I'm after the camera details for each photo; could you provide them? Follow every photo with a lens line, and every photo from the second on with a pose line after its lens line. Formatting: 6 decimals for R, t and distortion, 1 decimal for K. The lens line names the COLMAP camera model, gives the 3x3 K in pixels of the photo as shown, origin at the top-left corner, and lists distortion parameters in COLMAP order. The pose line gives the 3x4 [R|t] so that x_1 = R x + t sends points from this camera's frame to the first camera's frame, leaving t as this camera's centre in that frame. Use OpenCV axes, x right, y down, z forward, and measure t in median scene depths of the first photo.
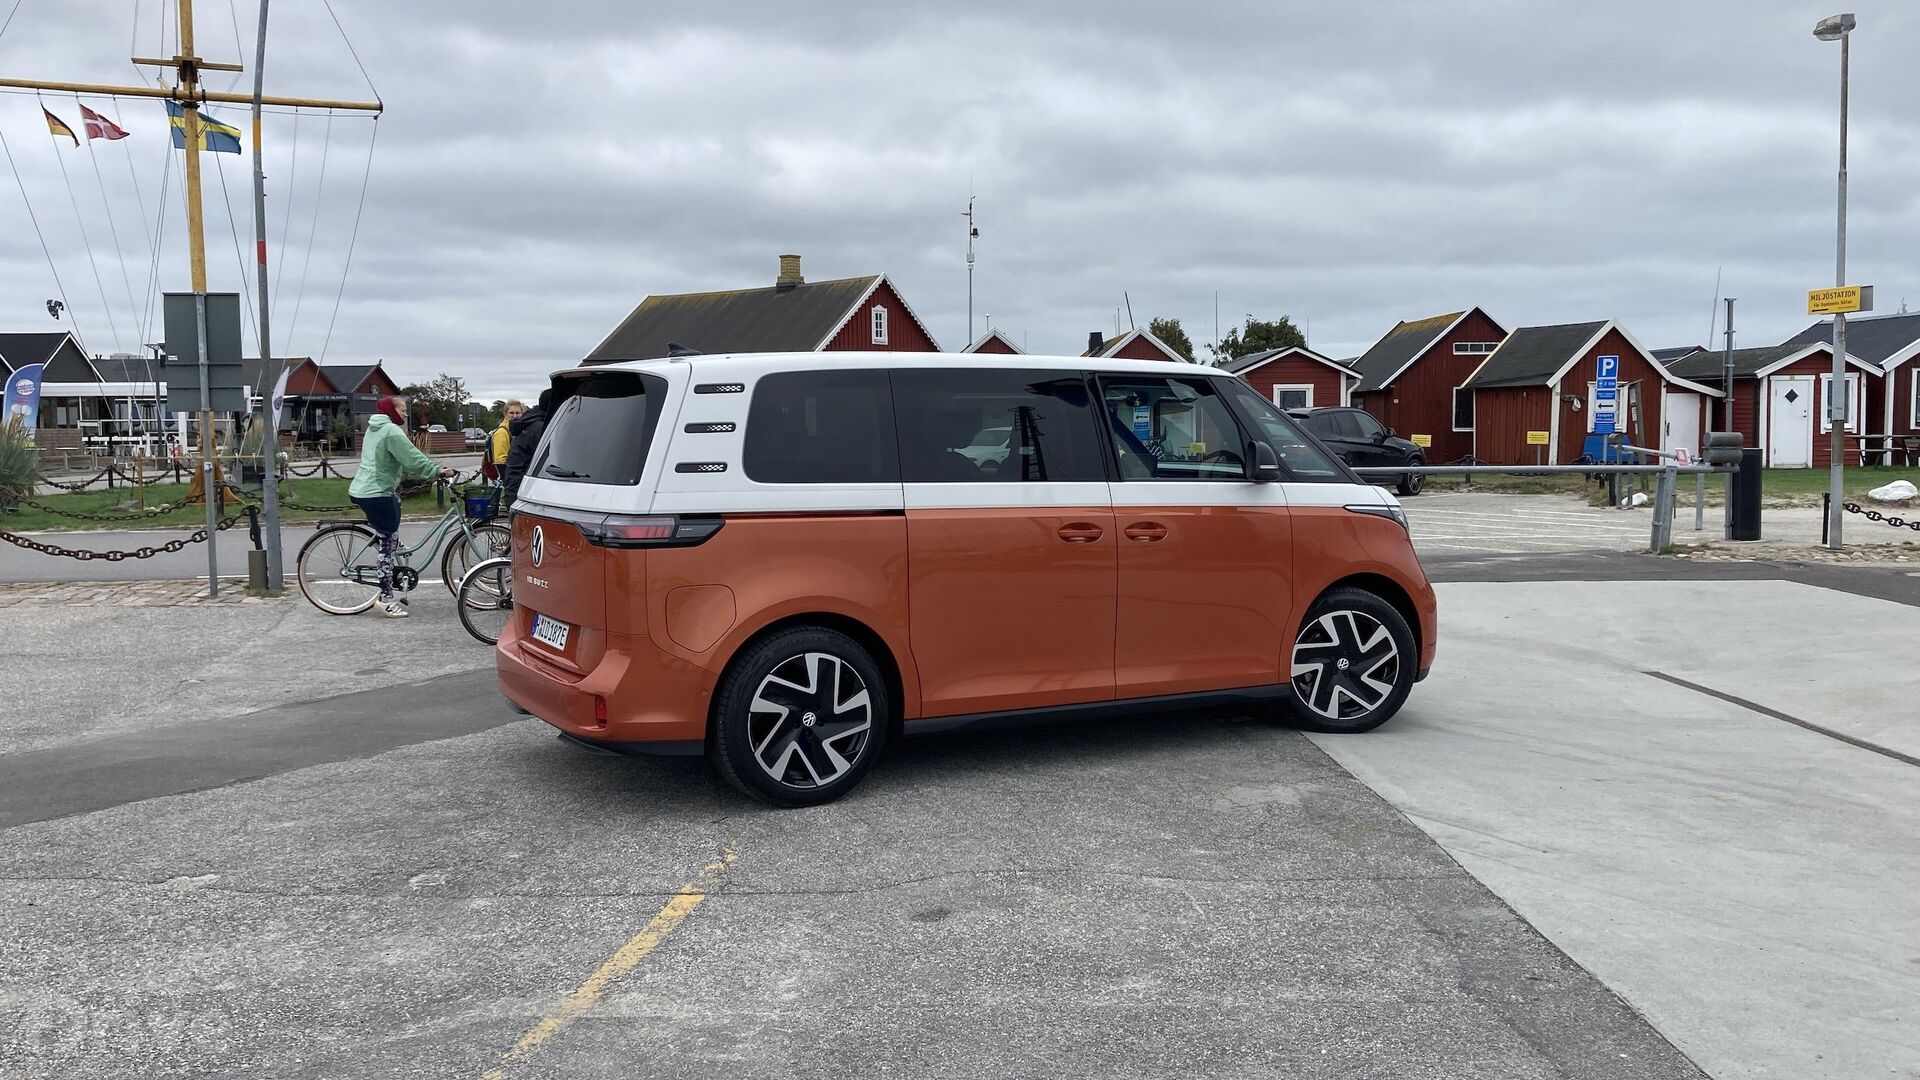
lens RADIAL K [[1577.2, 0, 918.8], [0, 1577.2, 495.9], [0, 0, 1]] dist [0.069265, -0.149672]
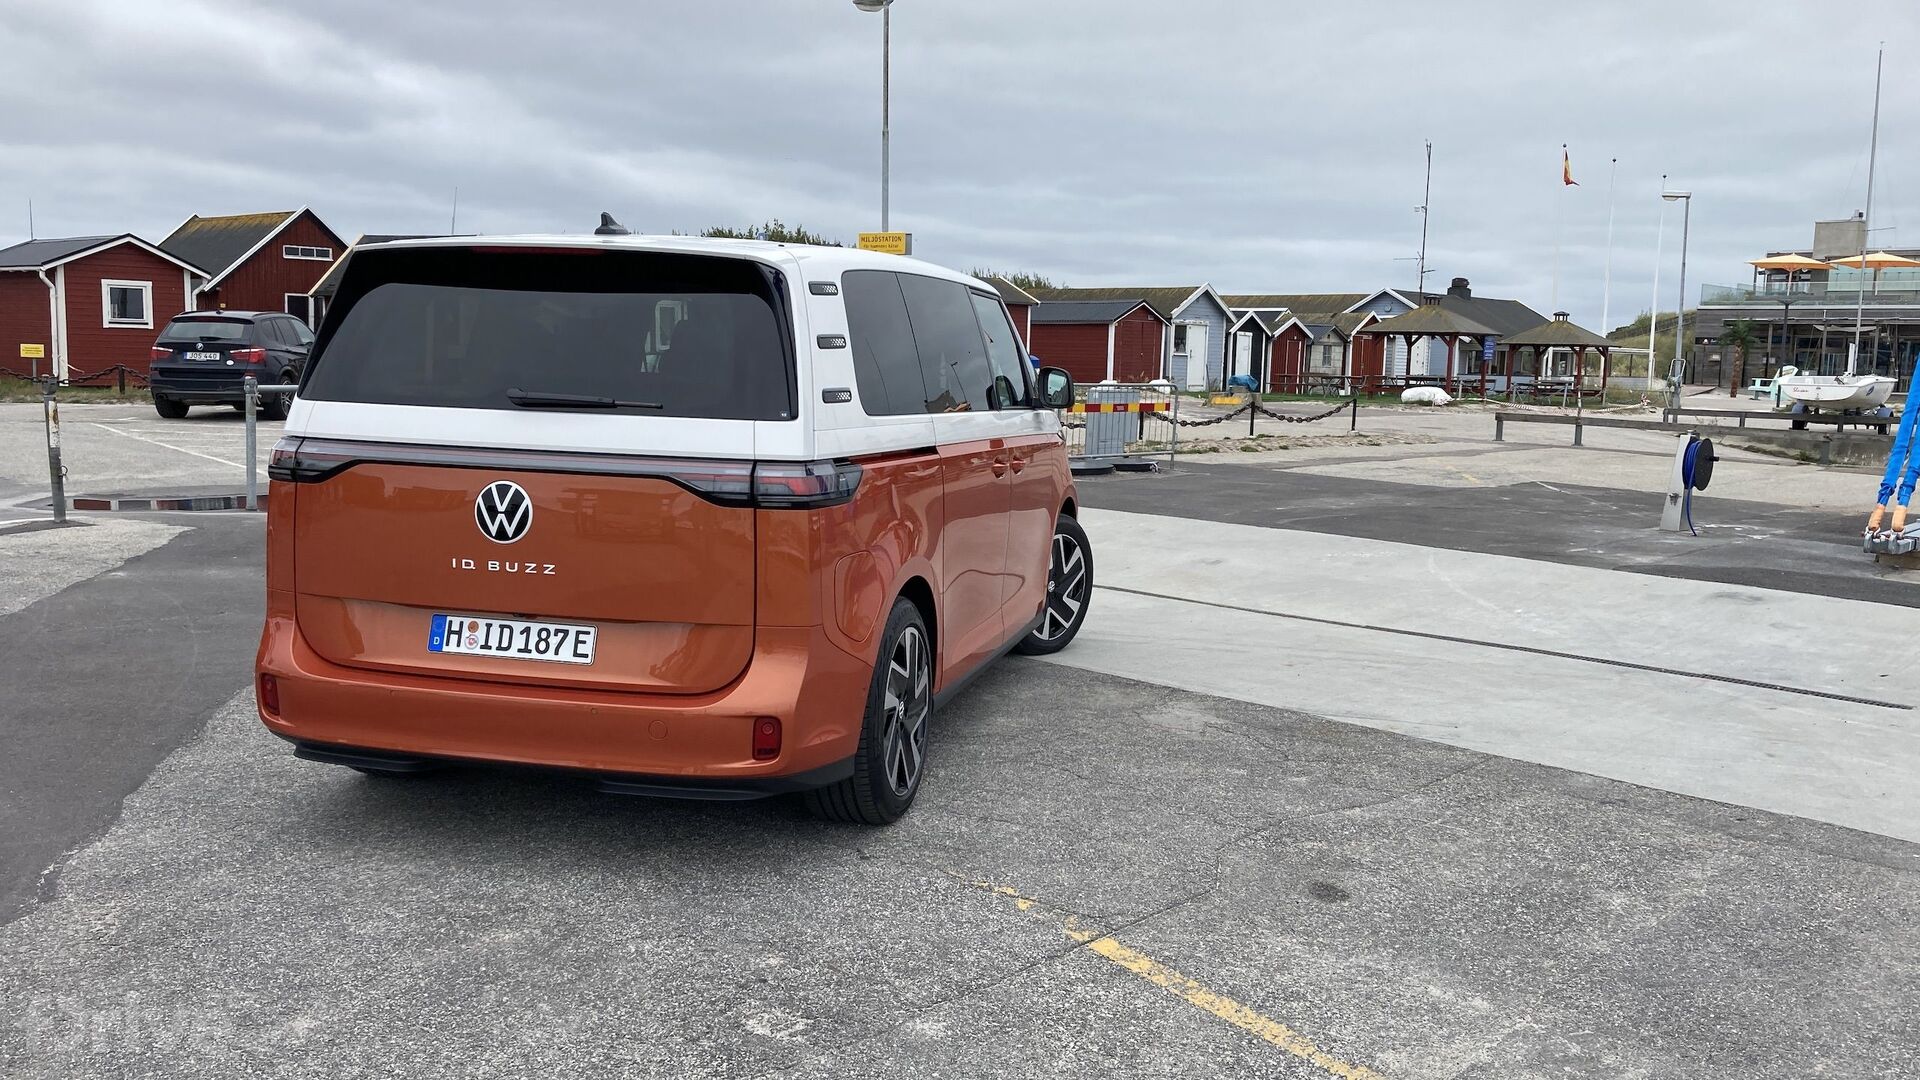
lens RADIAL K [[1607.8, 0, 960.0], [0, 1607.8, 477.1], [0, 0, 1]] dist [0.034137, -0.013021]
pose [[0.662201, -0.035988, 0.748462, -0.749464], [0.003461, 0.998982, 0.044971, -0.014962], [-0.749318, -0.027190, 0.661652, 0.503423]]
